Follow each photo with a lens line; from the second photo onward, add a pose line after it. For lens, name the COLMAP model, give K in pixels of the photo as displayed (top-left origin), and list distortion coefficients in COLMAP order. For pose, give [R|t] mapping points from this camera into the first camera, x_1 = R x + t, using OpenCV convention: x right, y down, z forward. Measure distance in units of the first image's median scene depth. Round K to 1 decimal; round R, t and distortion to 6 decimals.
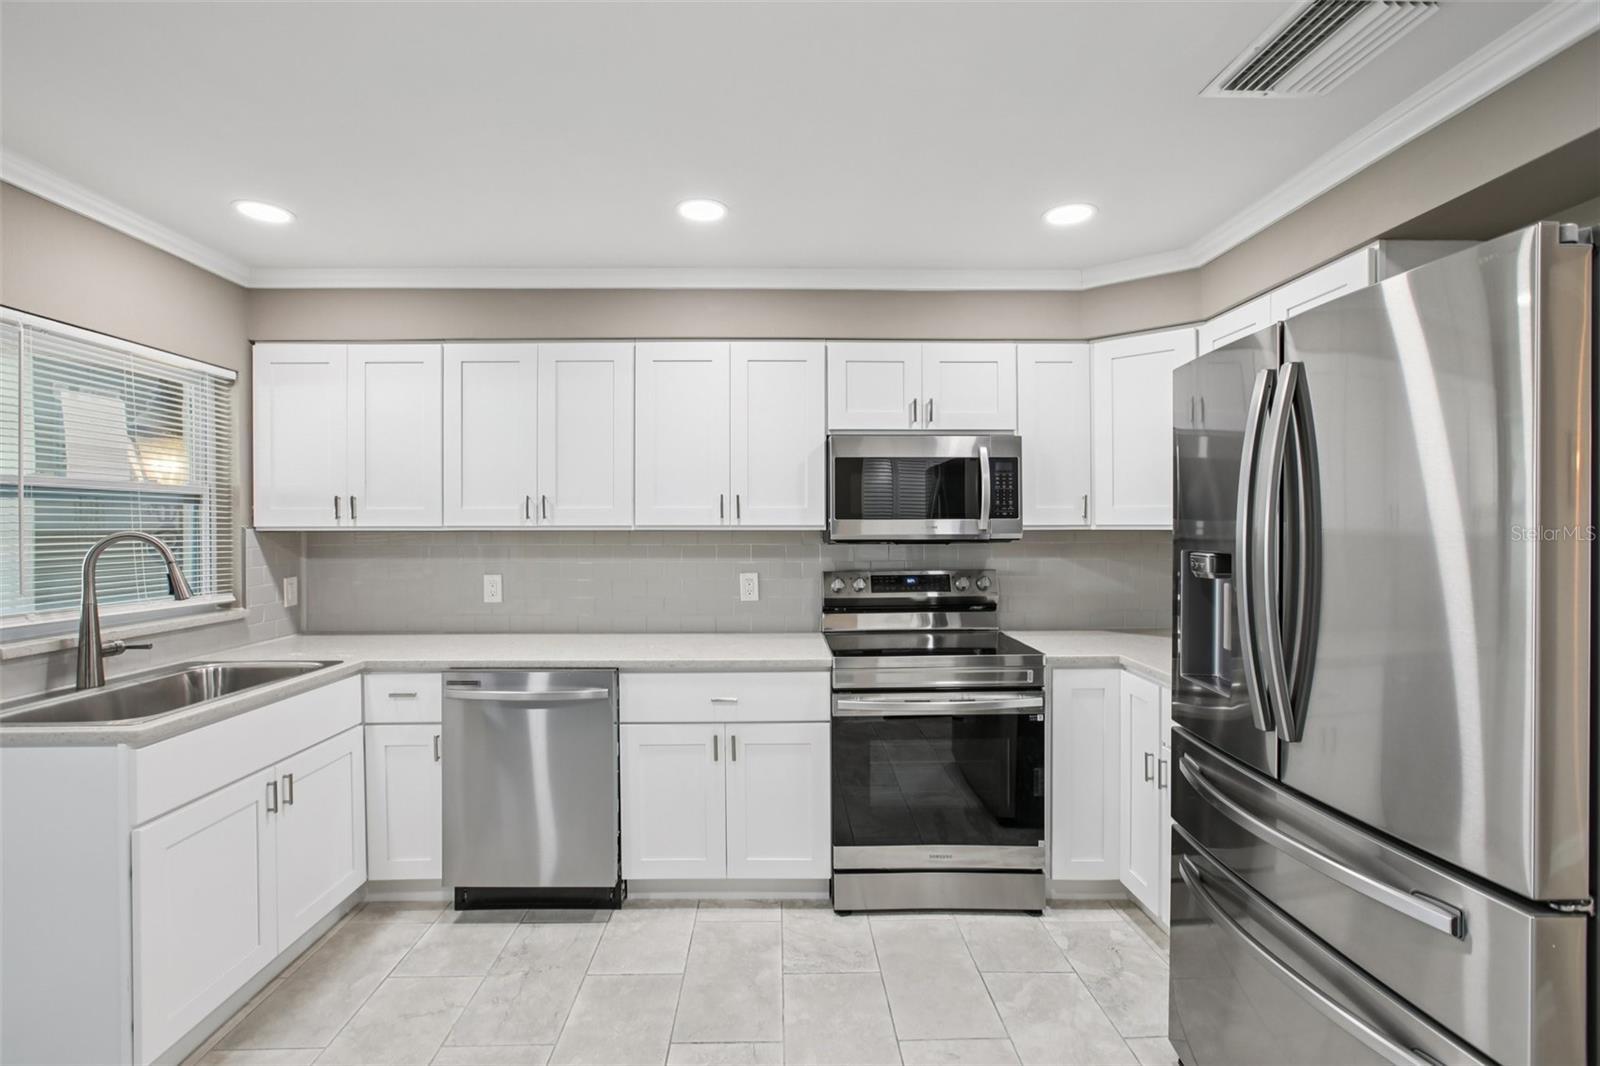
lens RADIAL K [[733.8, 0, 802.9], [0, 733.8, 530.3], [0, 0, 1]] dist [-0.040233, 0.012309]
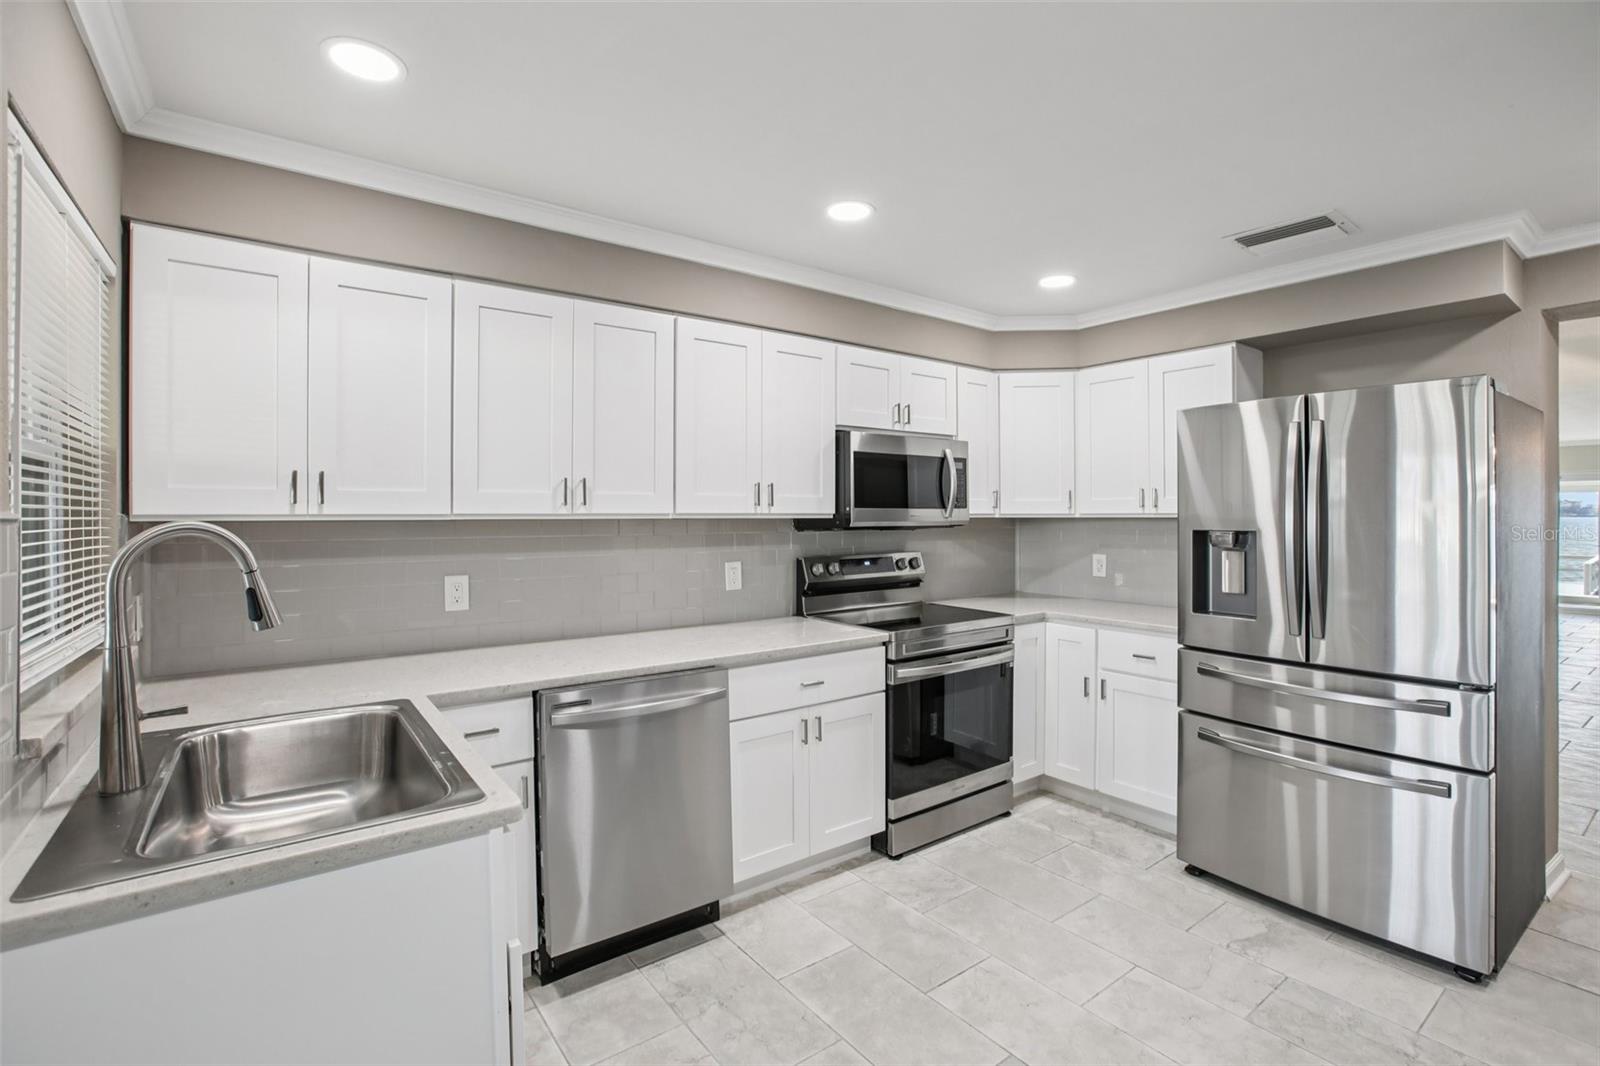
lens RADIAL K [[733.8, 0, 802.2], [0, 733.8, 522.2], [0, 0, 1]] dist [-0.040233, 0.012309]
pose [[0.810769, -0.004502, 0.585348, -0.702399], [0.002026, 0.999986, 0.004884, 0.000270], [-0.585362, -0.002773, 0.810767, 0.167731]]
